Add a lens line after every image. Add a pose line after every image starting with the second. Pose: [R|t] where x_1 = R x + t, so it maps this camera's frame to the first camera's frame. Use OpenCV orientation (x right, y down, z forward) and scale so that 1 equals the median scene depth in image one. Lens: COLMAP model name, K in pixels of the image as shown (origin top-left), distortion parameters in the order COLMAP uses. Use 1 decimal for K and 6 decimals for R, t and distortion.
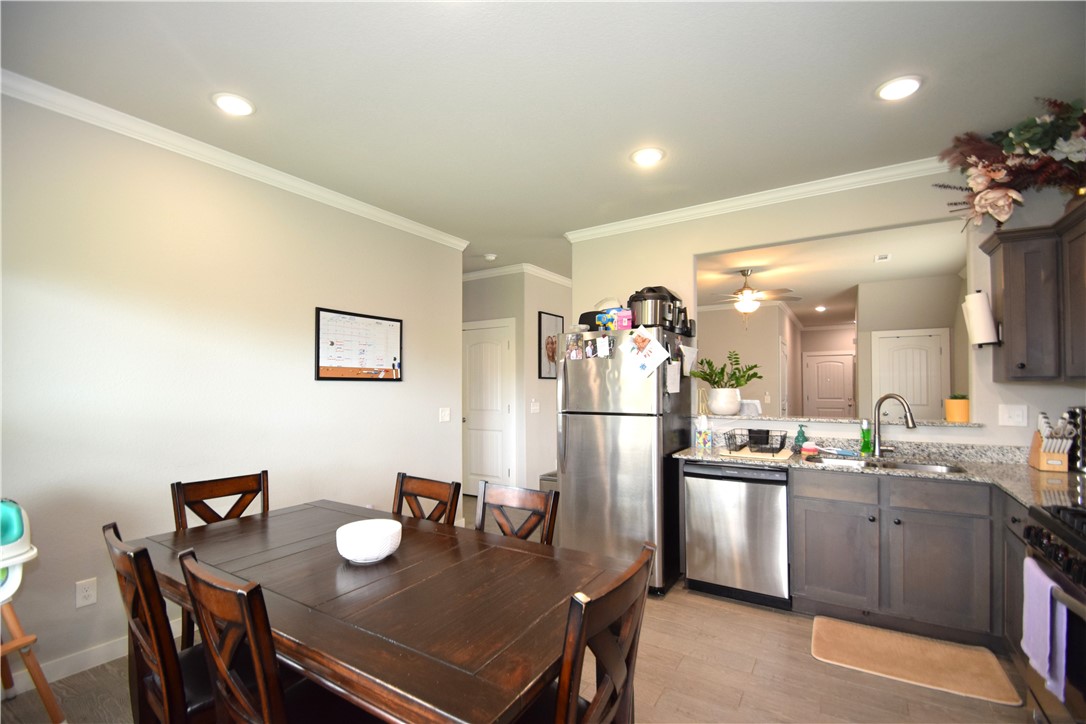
lens RADIAL K [[479.0, 0, 537.0], [0, 479.0, 377.0], [0, 0, 1]] dist [0.008115, -0.013564]
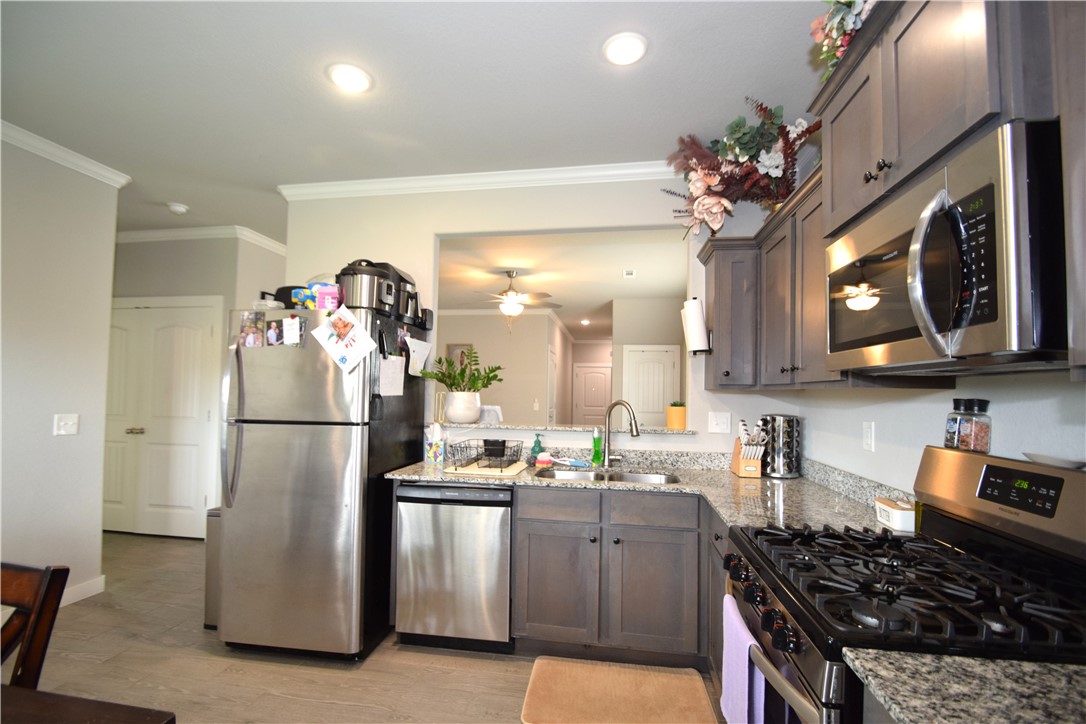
lens RADIAL K [[479.0, 0, 537.0], [0, 479.0, 377.0], [0, 0, 1]] dist [0.008115, -0.013564]
pose [[0.915787, 0.032604, 0.400339, 0.205267], [-0.027025, 0.999443, -0.019575, 0.012251], [-0.400754, 0.007107, 0.916158, 0.194409]]
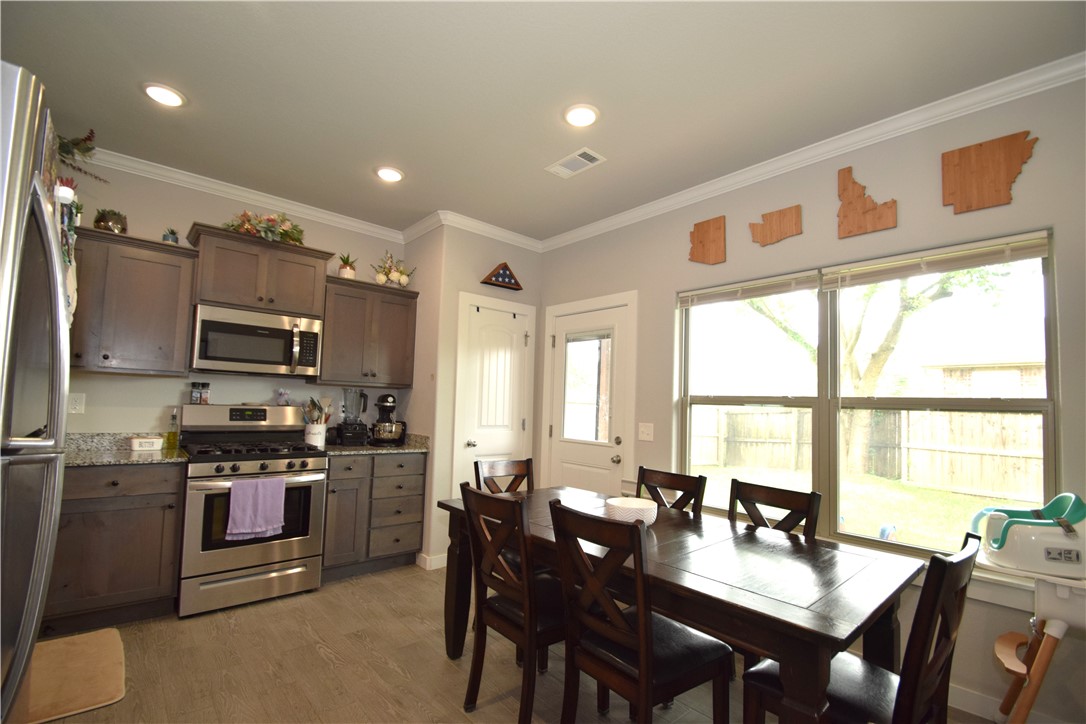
lens RADIAL K [[479.0, 0, 537.0], [0, 479.0, 377.0], [0, 0, 1]] dist [0.008115, -0.013564]
pose [[-0.962481, -0.008235, 0.271225, -0.251512], [-0.030571, 0.996466, -0.078232, 0.062062], [-0.269622, -0.083588, -0.959331, 1.294611]]
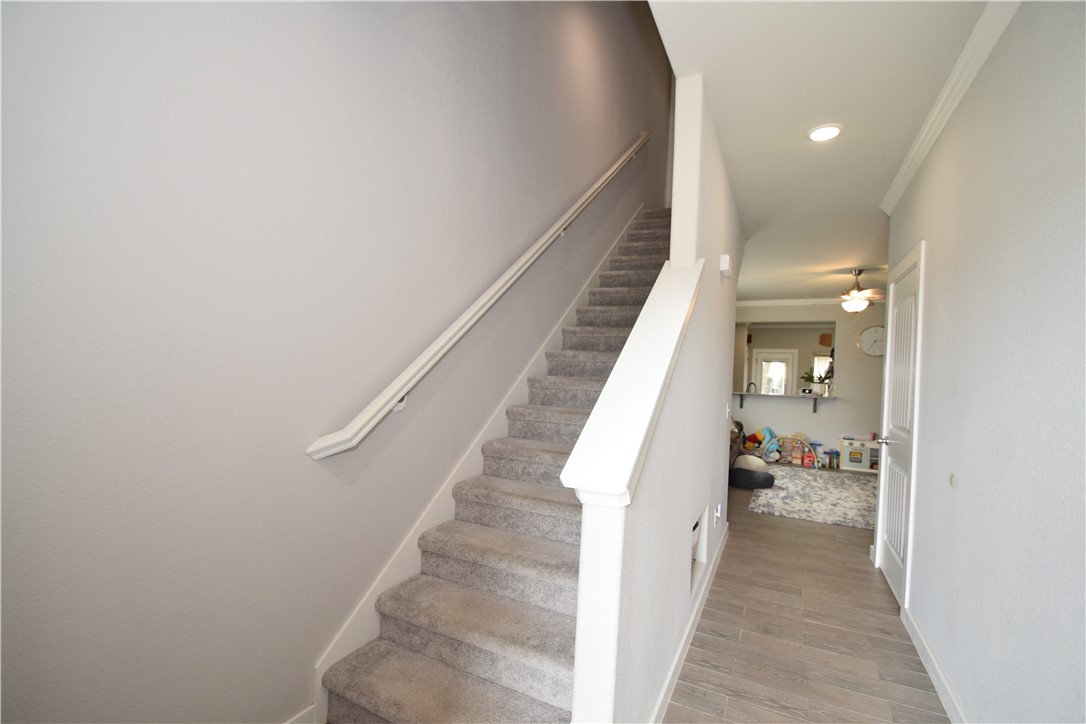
lens RADIAL K [[479.0, 0, 537.0], [0, 479.0, 377.0], [0, 0, 1]] dist [0.008115, -0.013564]
pose [[-0.994157, -0.037642, -0.101170, 2.308188], [-0.037214, 0.999289, -0.006113, 0.068292], [0.101328, -0.002313, -0.994850, 3.724082]]
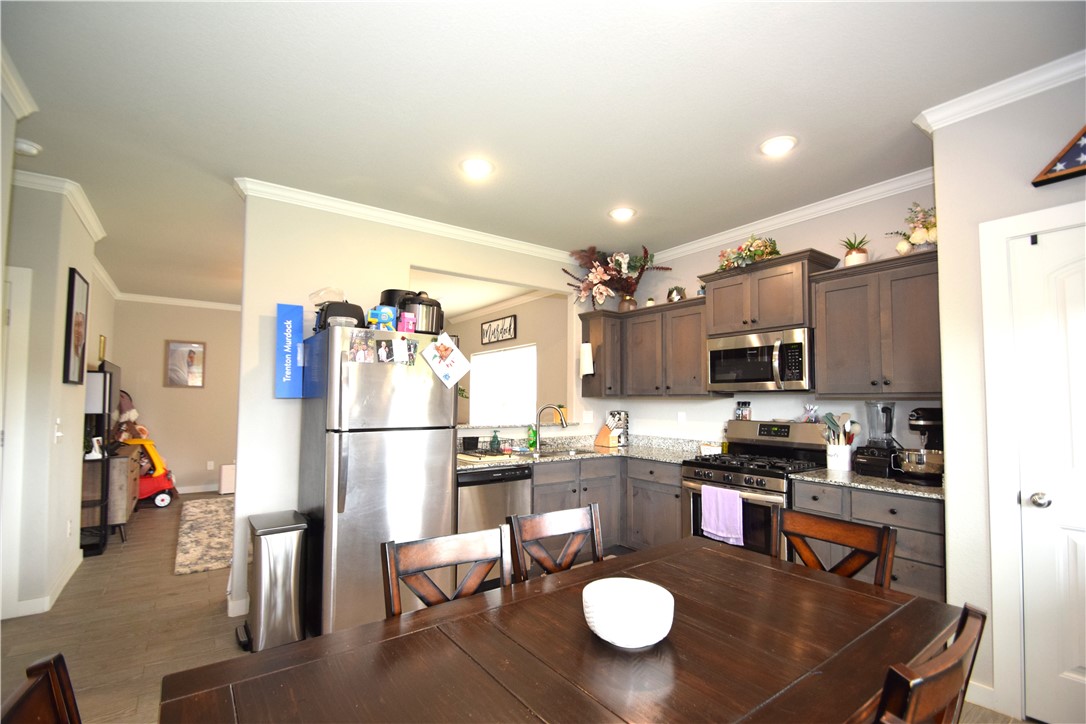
lens RADIAL K [[479.0, 0, 537.0], [0, 479.0, 377.0], [0, 0, 1]] dist [0.008115, -0.013564]
pose [[0.365103, 0.051104, 0.929563, -0.609008], [-0.022026, 0.998687, -0.046253, 0.019344], [-0.930707, -0.003588, 0.365749, 0.499357]]
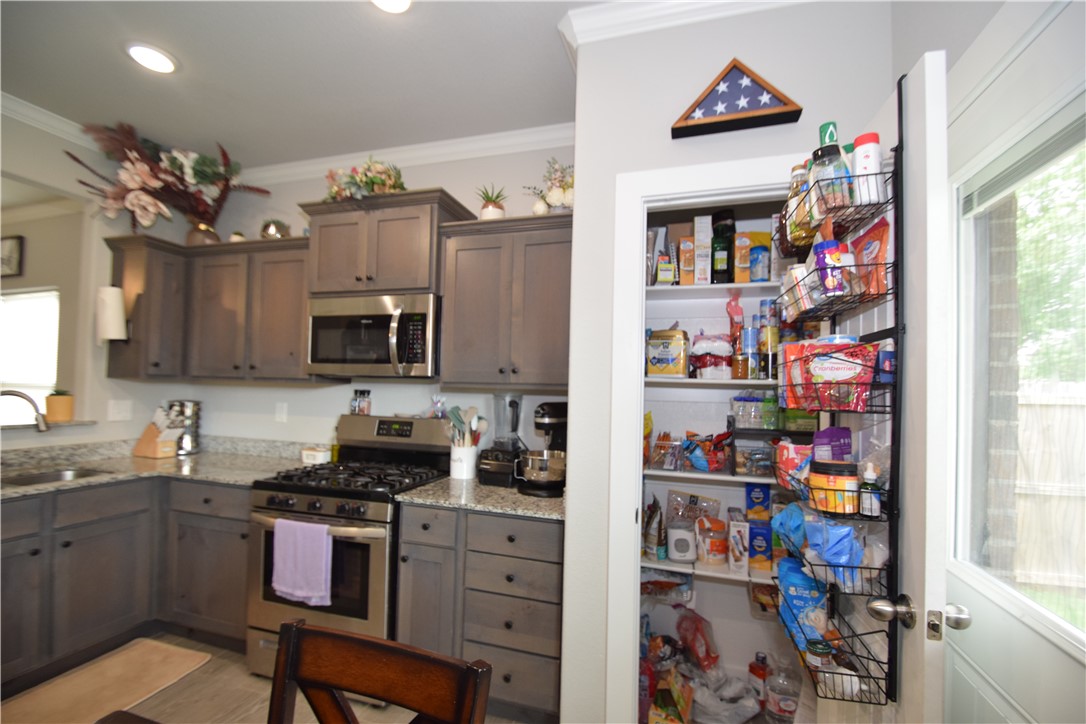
lens RADIAL K [[479.0, 0, 537.0], [0, 479.0, 377.0], [0, 0, 1]] dist [0.008115, -0.013564]
pose [[-0.269996, 0.017816, 0.962697, -0.229386], [-0.038656, 0.998822, -0.029326, 0.002779], [-0.962085, -0.045132, -0.268989, 0.376734]]
